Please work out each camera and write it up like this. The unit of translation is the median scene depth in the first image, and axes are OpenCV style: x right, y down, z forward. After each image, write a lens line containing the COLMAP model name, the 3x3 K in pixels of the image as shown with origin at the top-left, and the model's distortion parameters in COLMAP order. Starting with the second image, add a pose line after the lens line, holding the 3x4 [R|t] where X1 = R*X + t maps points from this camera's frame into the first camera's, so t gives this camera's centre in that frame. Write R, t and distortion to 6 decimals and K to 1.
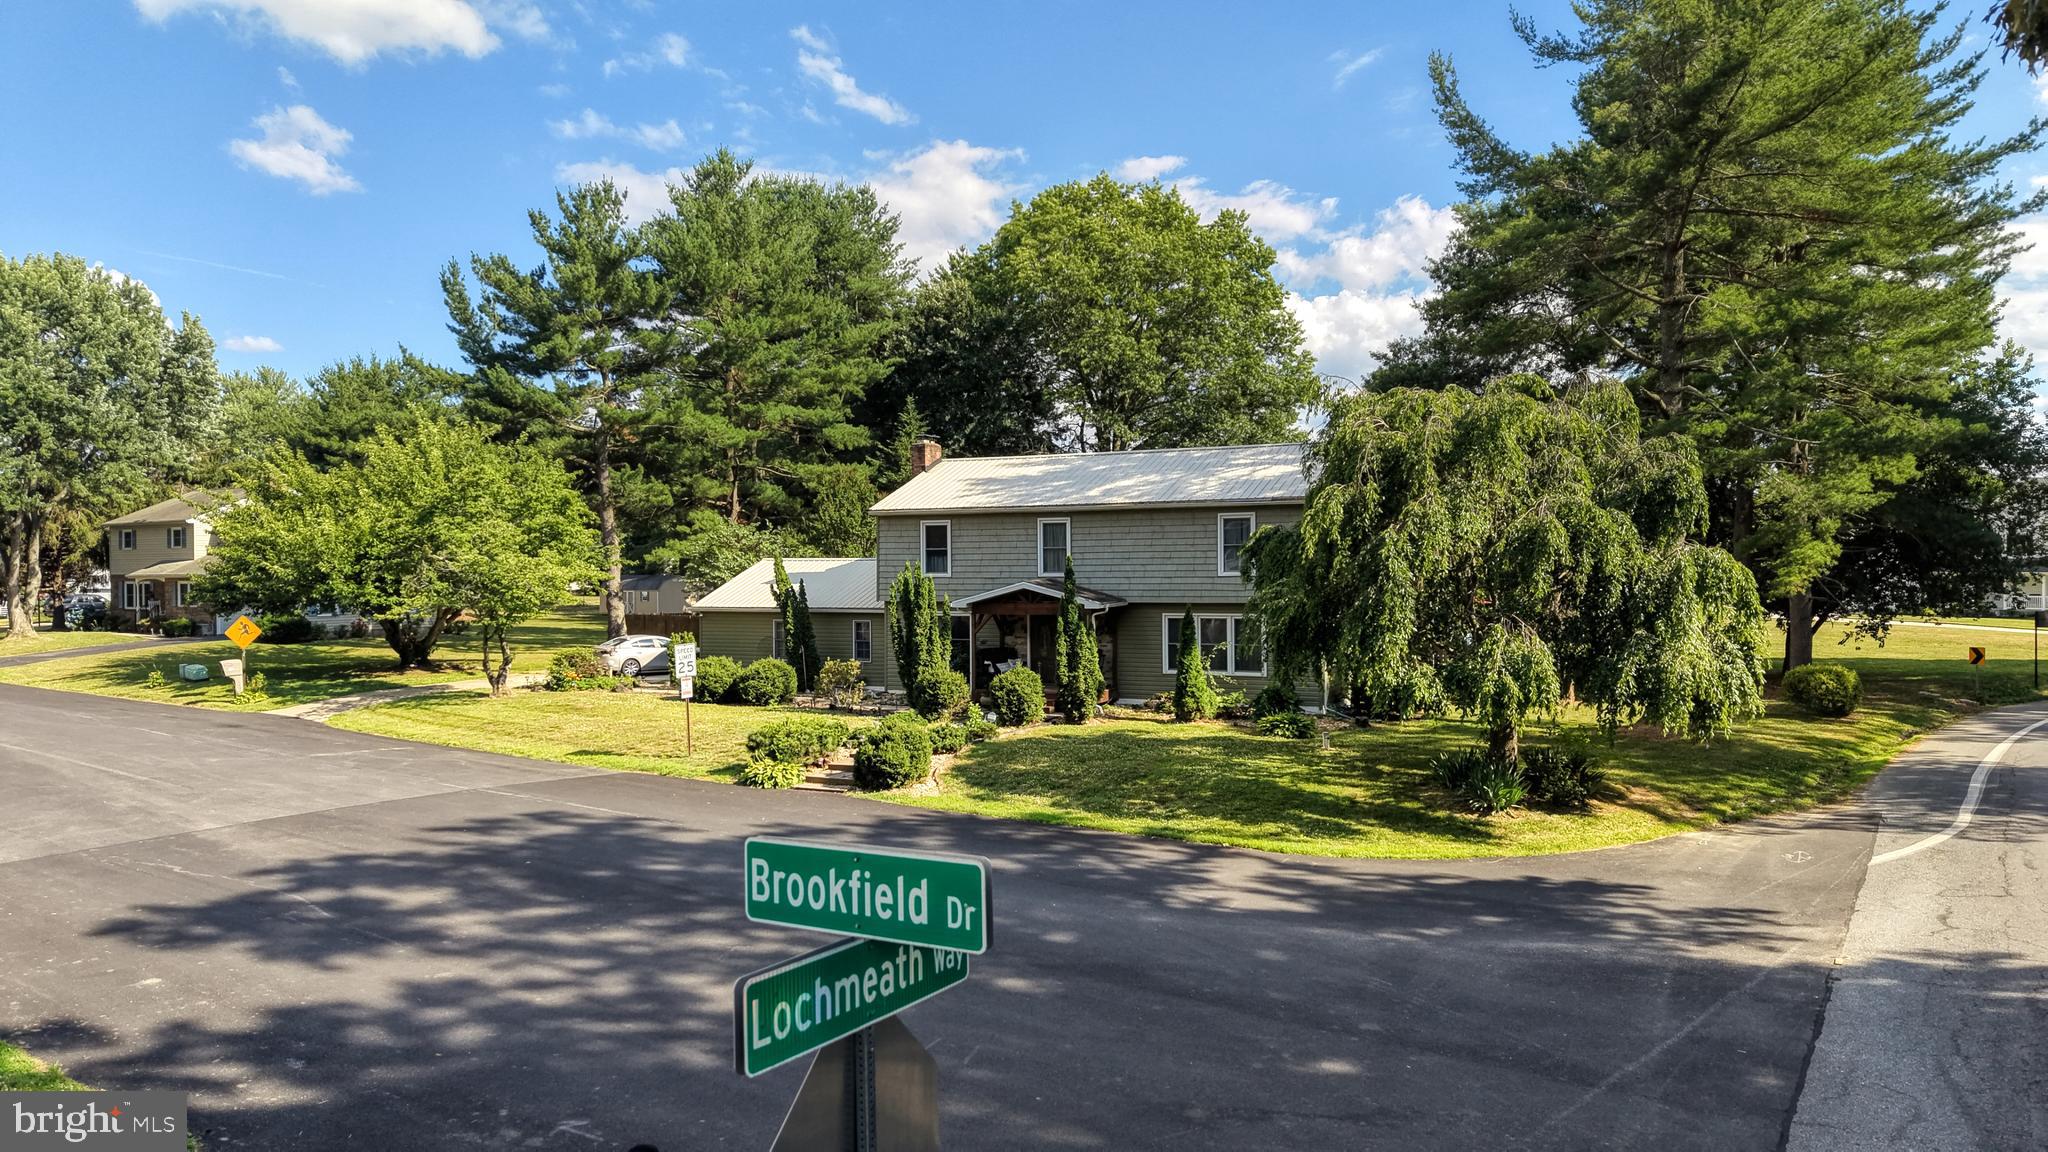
lens RADIAL K [[1378.2, 0, 1020.9], [0, 1378.2, 561.0], [0, 0, 1]] dist [0.022110, -0.025960]
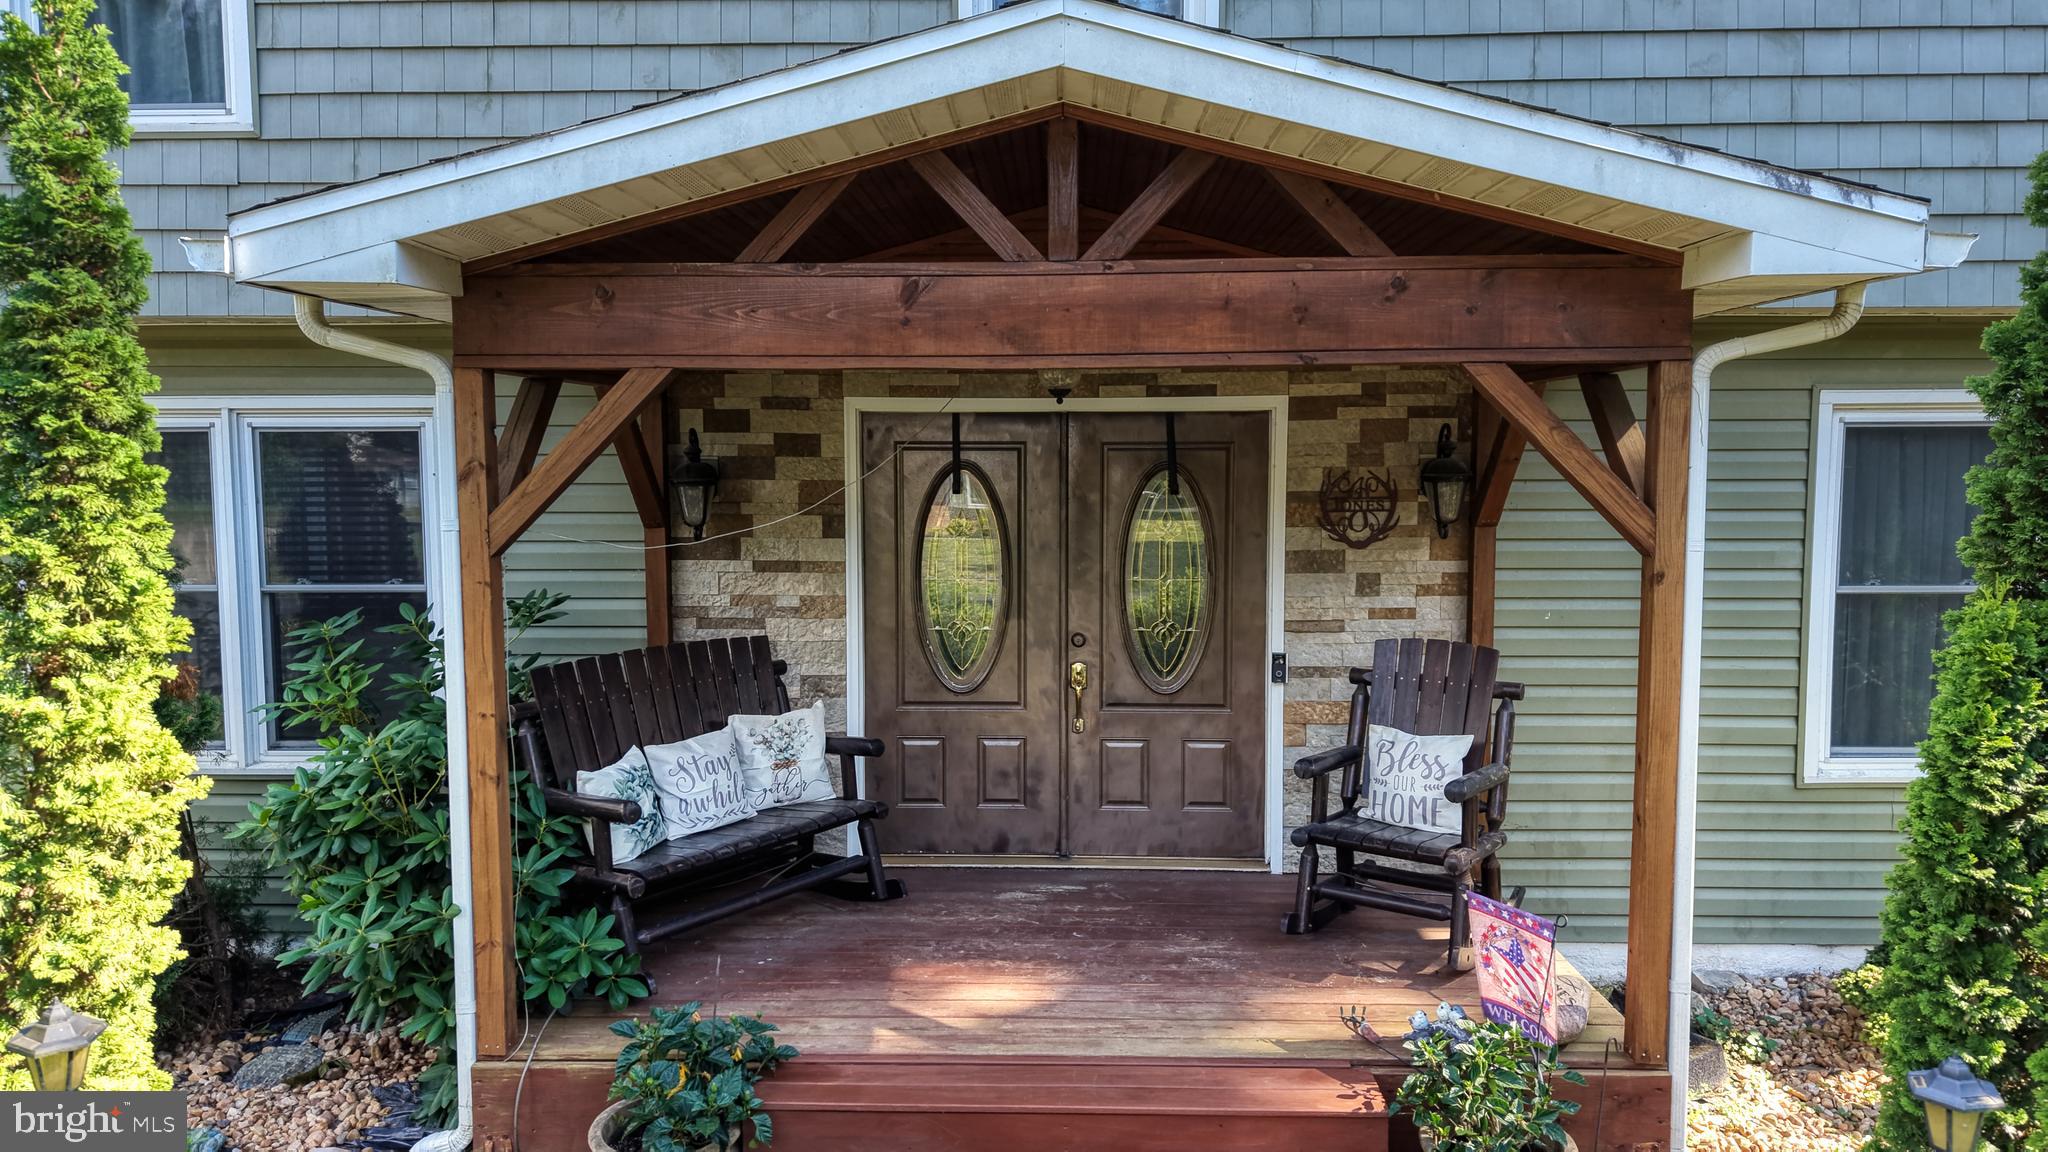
lens RADIAL K [[1378.2, 0, 1017.7], [0, 1378.2, 583.5], [0, 0, 1]] dist [0.022110, -0.025960]
pose [[0.919904, -0.027148, 0.391203, -0.036595], [-0.005637, 0.996582, 0.082413, 0.044237], [-0.392103, -0.078017, 0.916607, 0.849559]]
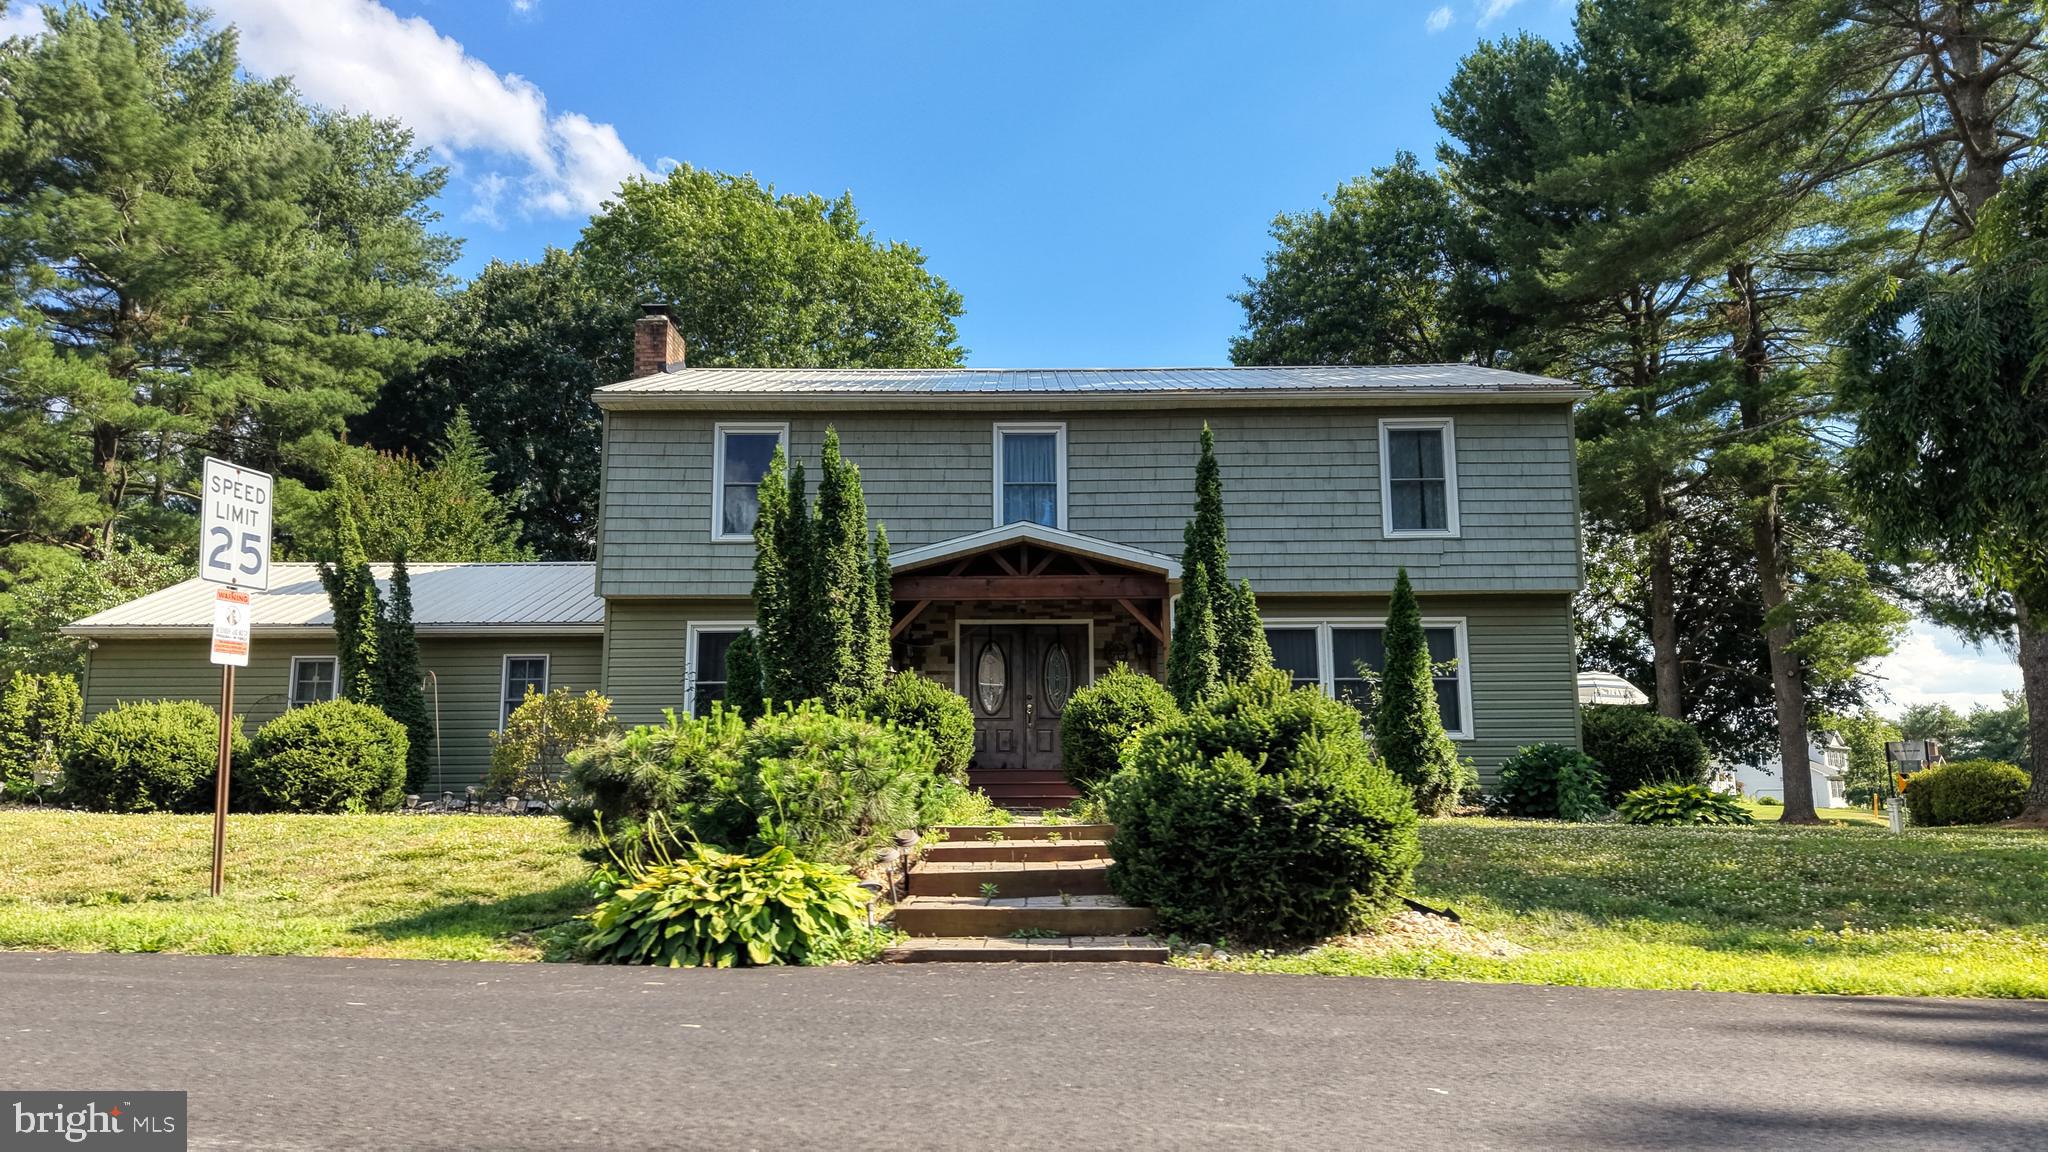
lens RADIAL K [[1378.2, 0, 1031.5], [0, 1378.2, 563.0], [0, 0, 1]] dist [0.022110, -0.025960]
pose [[0.904120, 0.077562, 0.420180, -0.171633], [-0.002641, 0.984382, -0.176027, 0.100439], [-0.427271, 0.158040, 0.890204, 0.559661]]
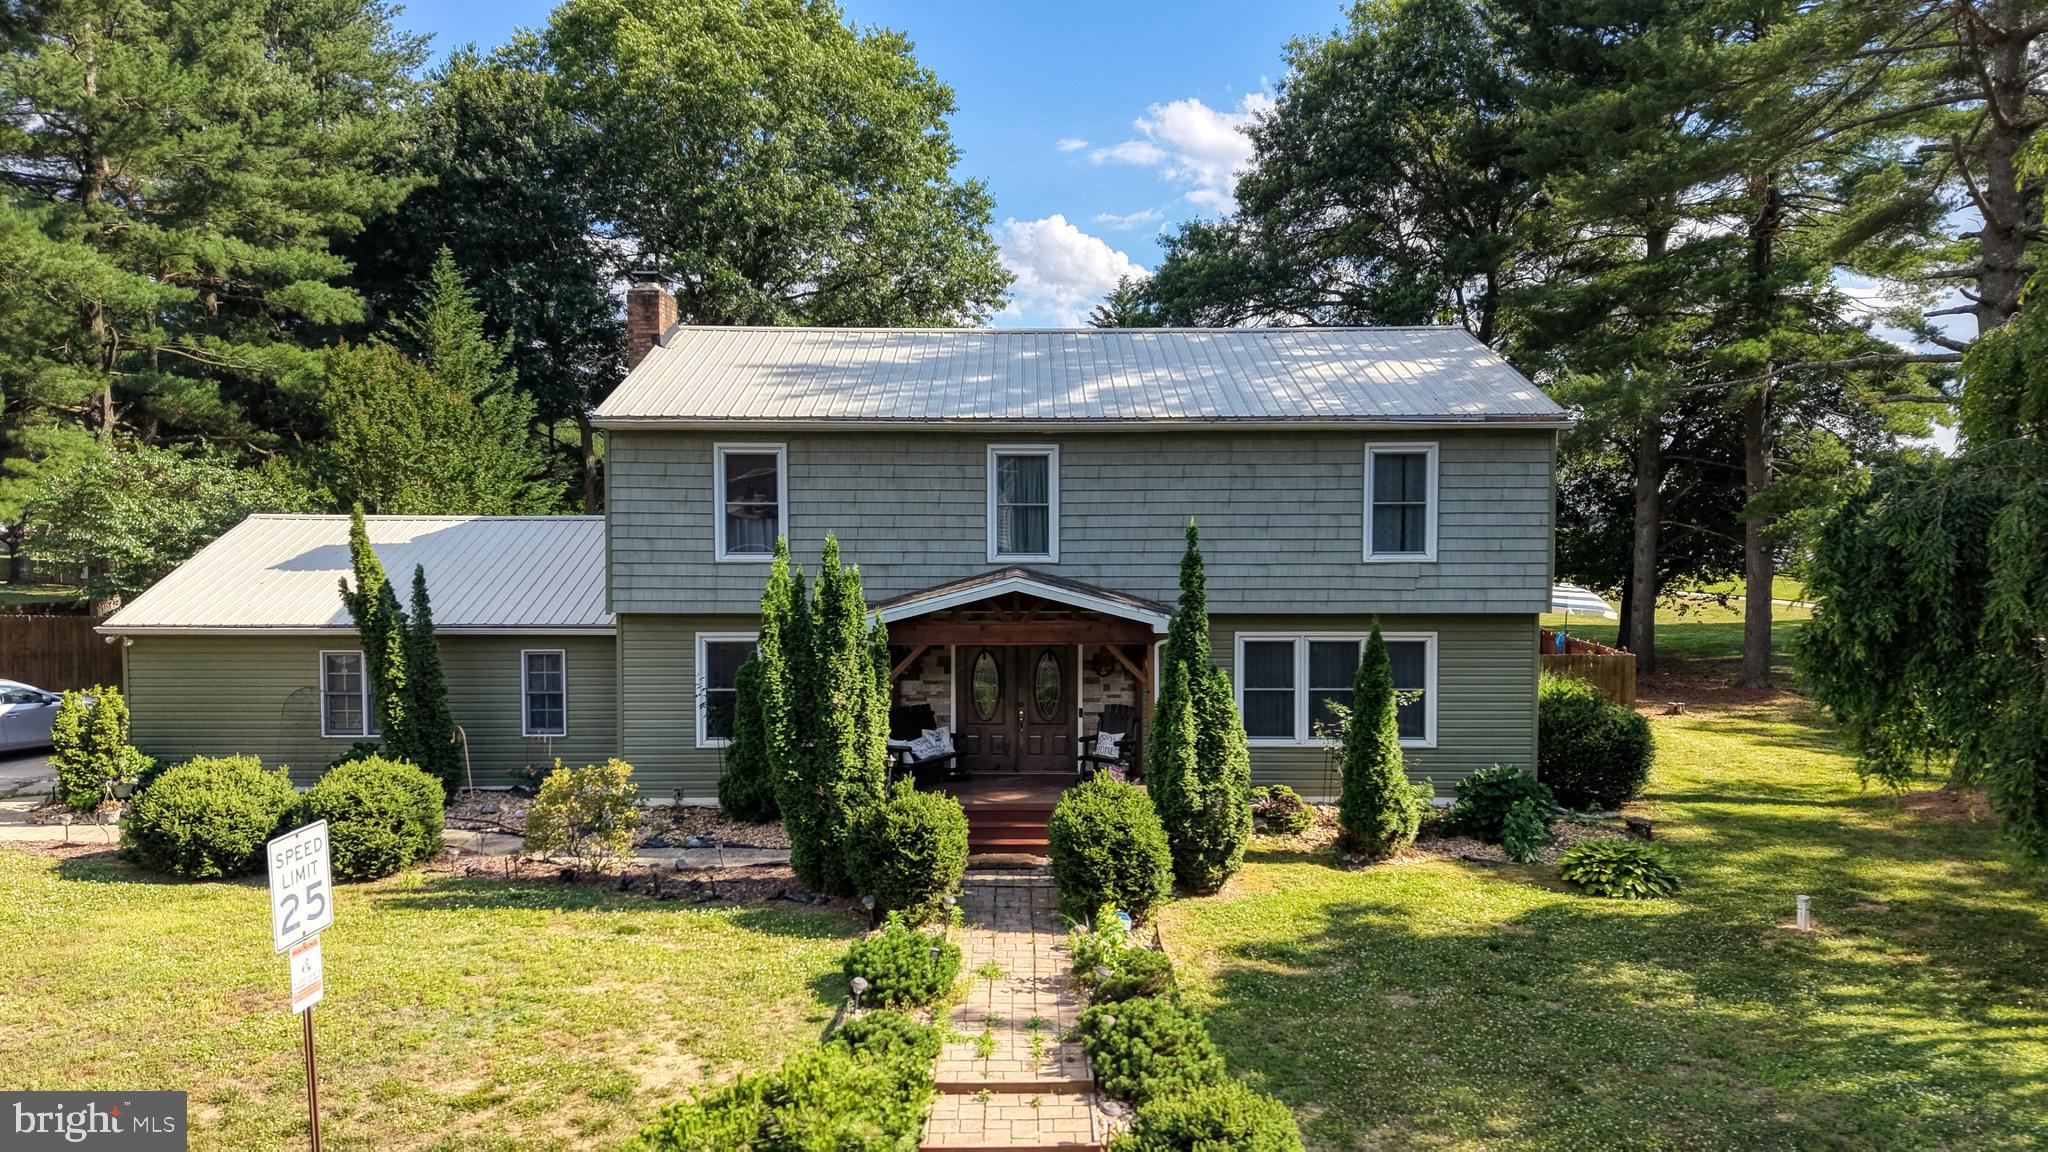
lens RADIAL K [[1378.2, 0, 1035.4], [0, 1378.2, 570.2], [0, 0, 1]] dist [0.022110, -0.025960]
pose [[0.902150, -0.009721, 0.431312, -0.181404], [-0.009808, 0.999026, 0.043030, -0.006999], [-0.431310, -0.043050, 0.901176, 0.535783]]
